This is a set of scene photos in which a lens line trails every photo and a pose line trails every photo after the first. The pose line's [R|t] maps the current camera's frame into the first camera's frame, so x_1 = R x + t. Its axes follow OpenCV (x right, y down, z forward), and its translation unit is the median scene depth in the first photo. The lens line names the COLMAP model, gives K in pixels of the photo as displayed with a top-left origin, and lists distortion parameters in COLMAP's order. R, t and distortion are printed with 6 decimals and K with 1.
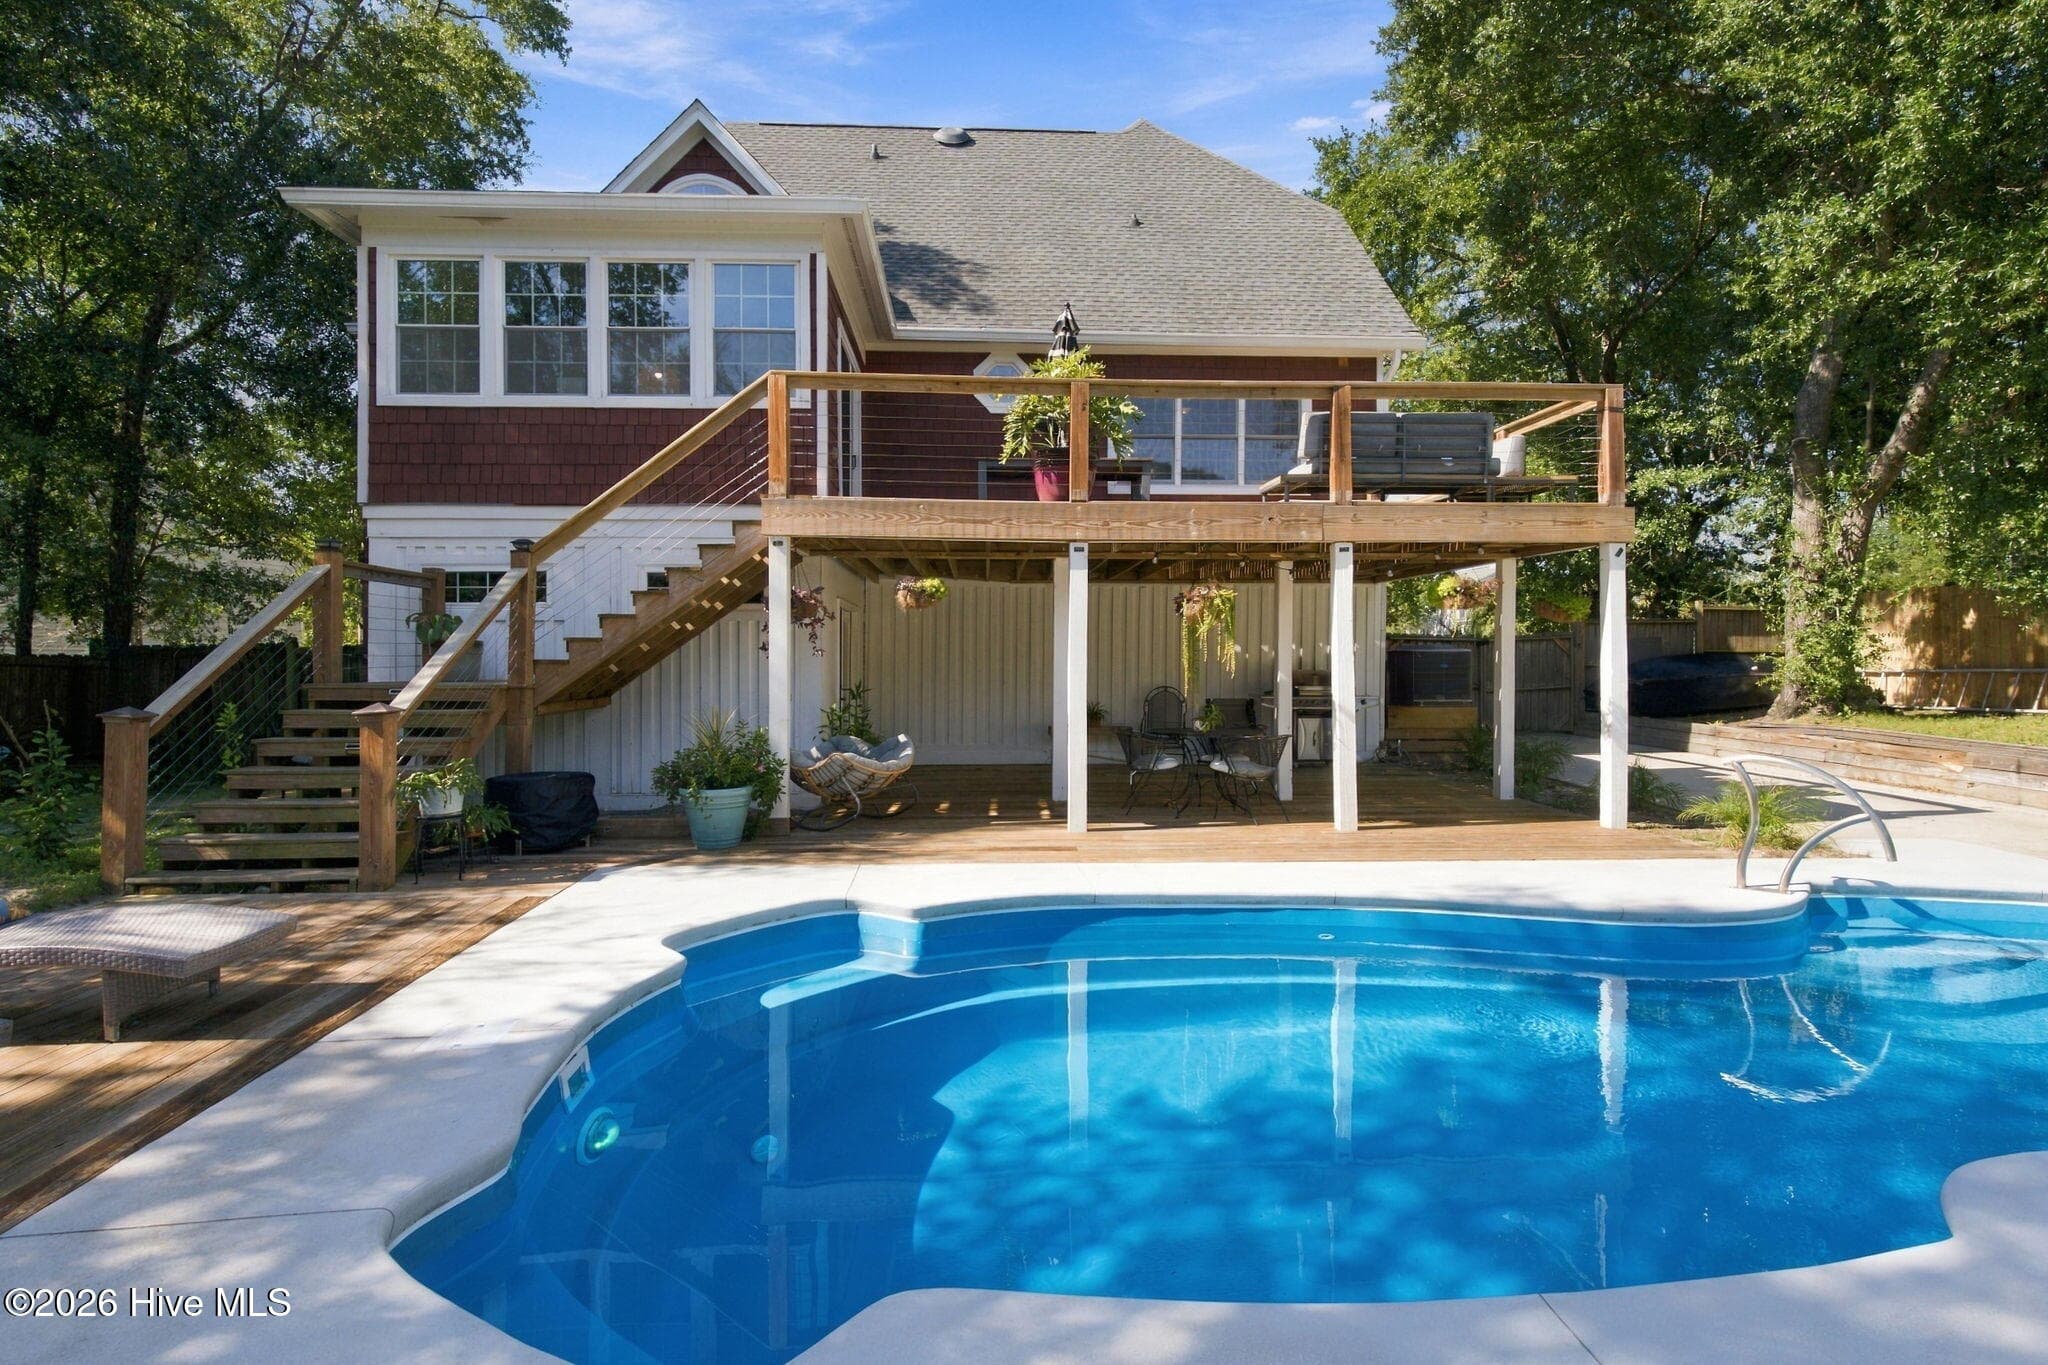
lens RADIAL K [[1012.9, 0, 1032.4], [0, 1012.9, 674.4], [0, 0, 1]] dist [-0.003226, -0.001232]
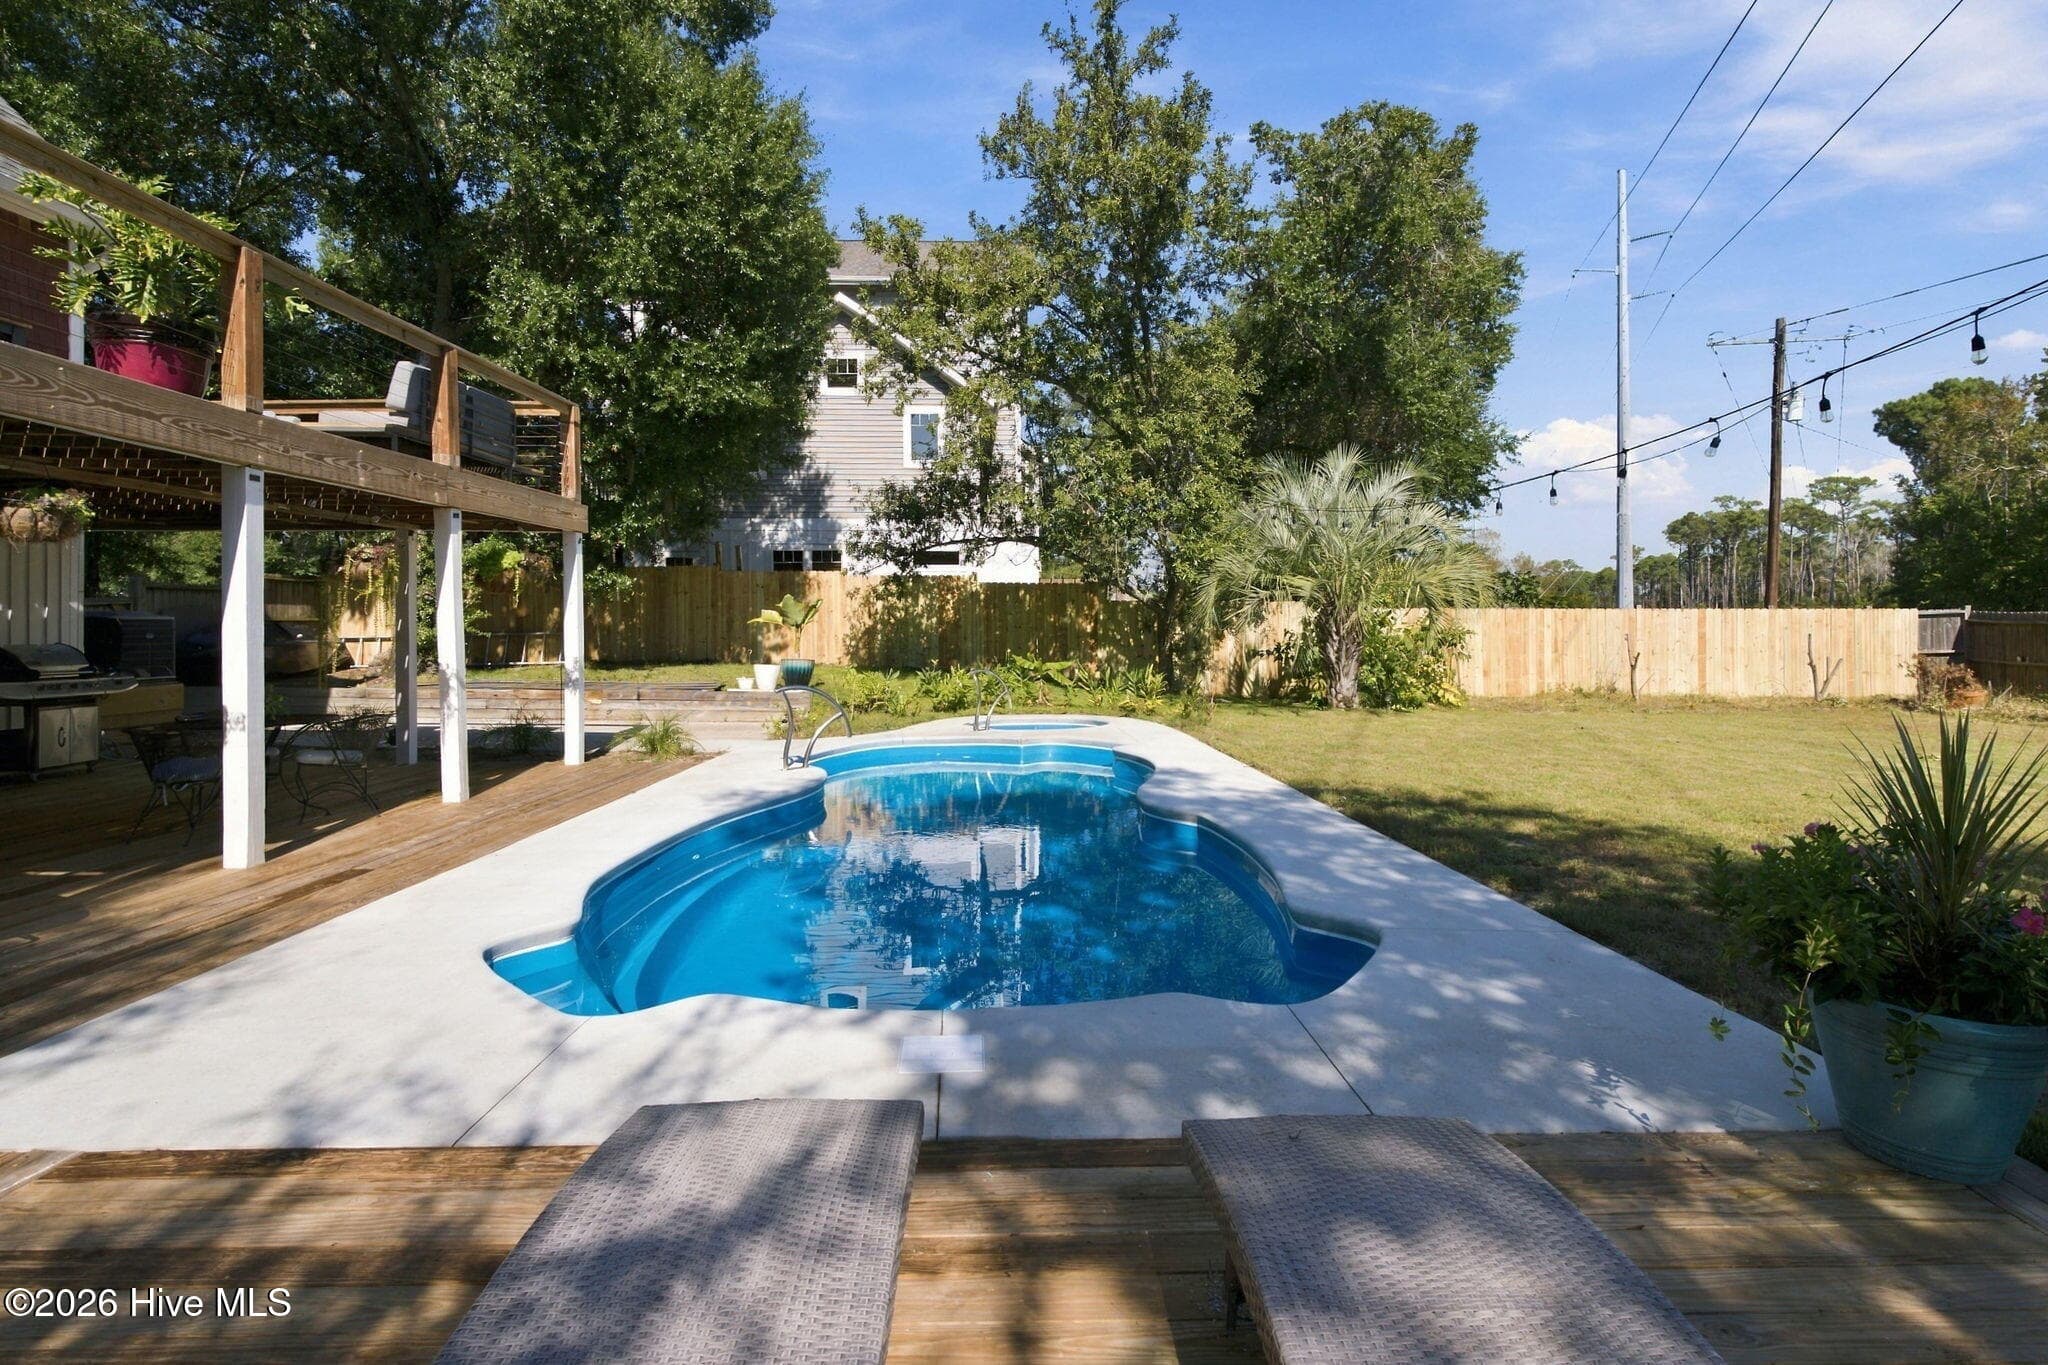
lens RADIAL K [[1012.9, 0, 1060.3], [0, 1012.9, 624.6], [0, 0, 1]] dist [-0.003226, -0.001232]
pose [[0.031688, -0.001884, 0.999496, -1.167012], [0.019988, 0.999799, 0.001251, -0.011506], [-0.999298, 0.019938, 0.031719, 0.692514]]
